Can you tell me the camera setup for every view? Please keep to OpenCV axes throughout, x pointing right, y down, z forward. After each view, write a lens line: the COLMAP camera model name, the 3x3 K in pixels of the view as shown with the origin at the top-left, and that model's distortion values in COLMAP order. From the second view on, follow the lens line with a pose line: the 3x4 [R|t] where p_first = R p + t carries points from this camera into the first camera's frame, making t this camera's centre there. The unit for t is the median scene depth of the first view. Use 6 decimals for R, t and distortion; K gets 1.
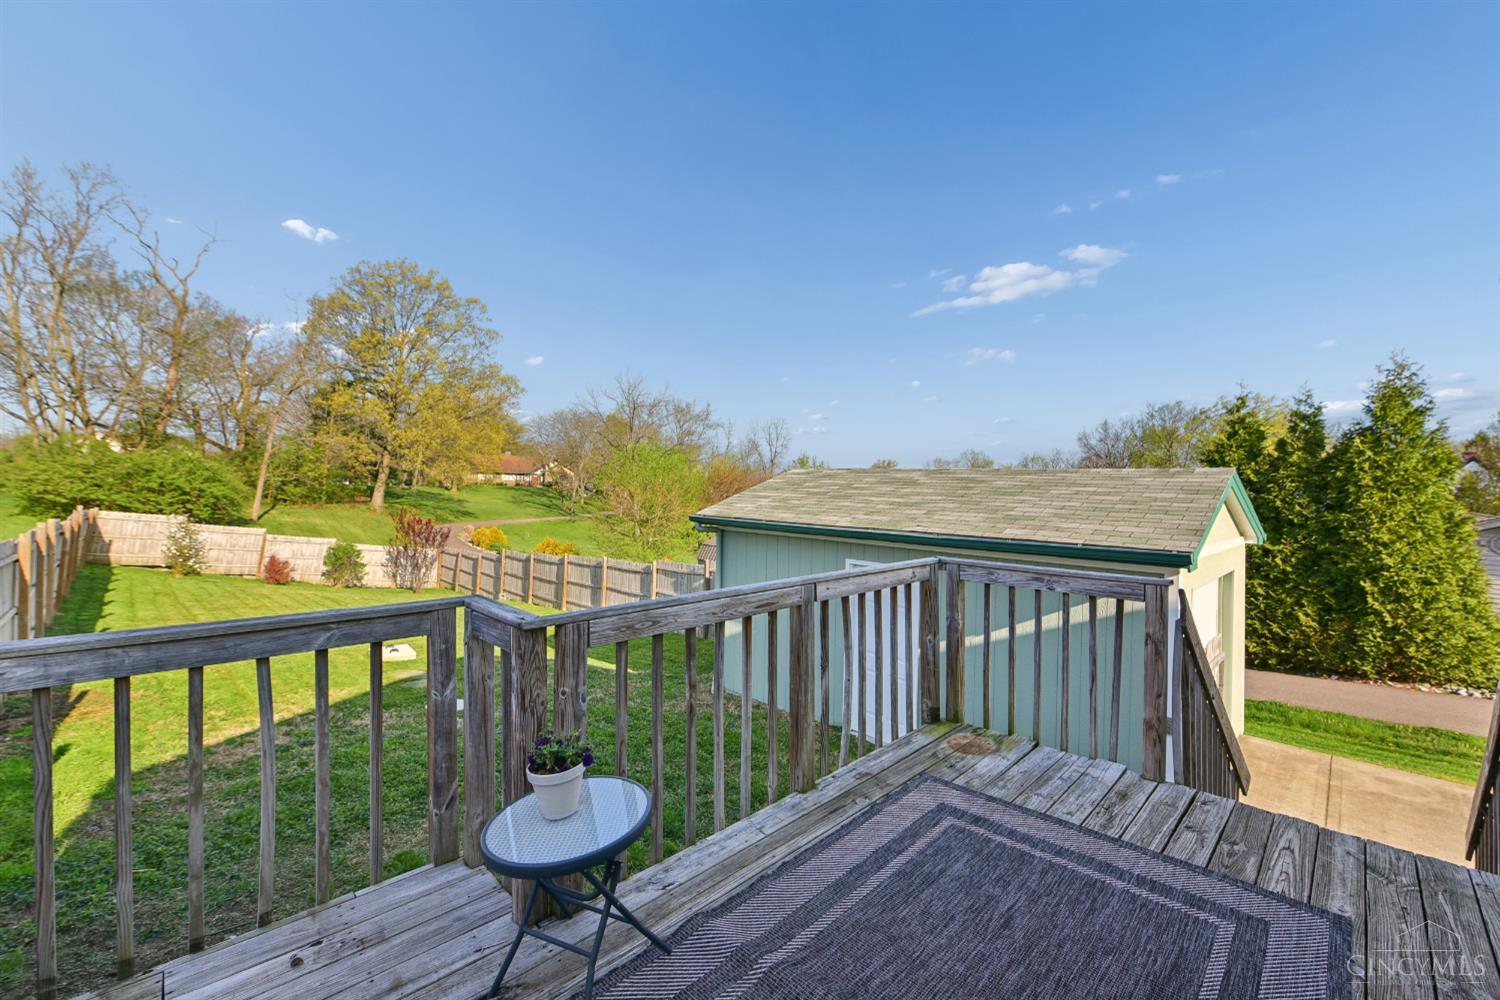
lens RADIAL K [[594.0, 0, 750.0], [0, 594.0, 500.0], [0, 0, 1]] dist [-0.000219, 0.000024]
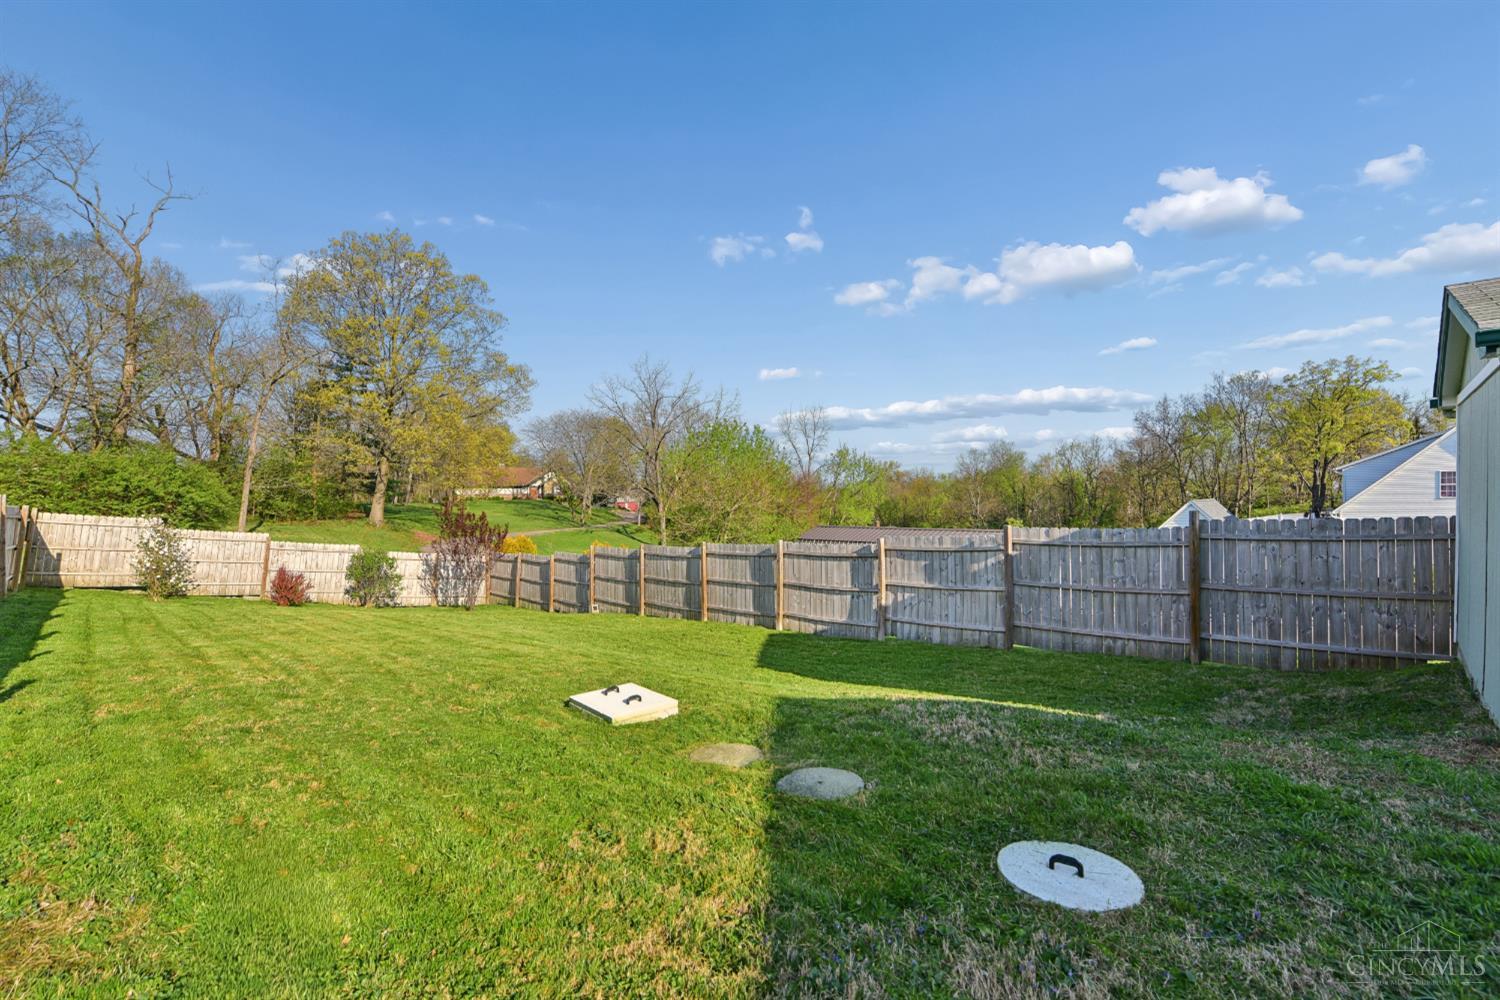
lens RADIAL K [[611.6, 0, 747.2], [0, 611.6, 529.3], [0, 0, 1]] dist [-0.001566, -0.000183]
pose [[0.999016, -0.043067, 0.010599, -0.192880], [0.042729, 0.998627, 0.030306, 0.040134], [-0.011889, -0.029823, 0.999484, 0.194502]]
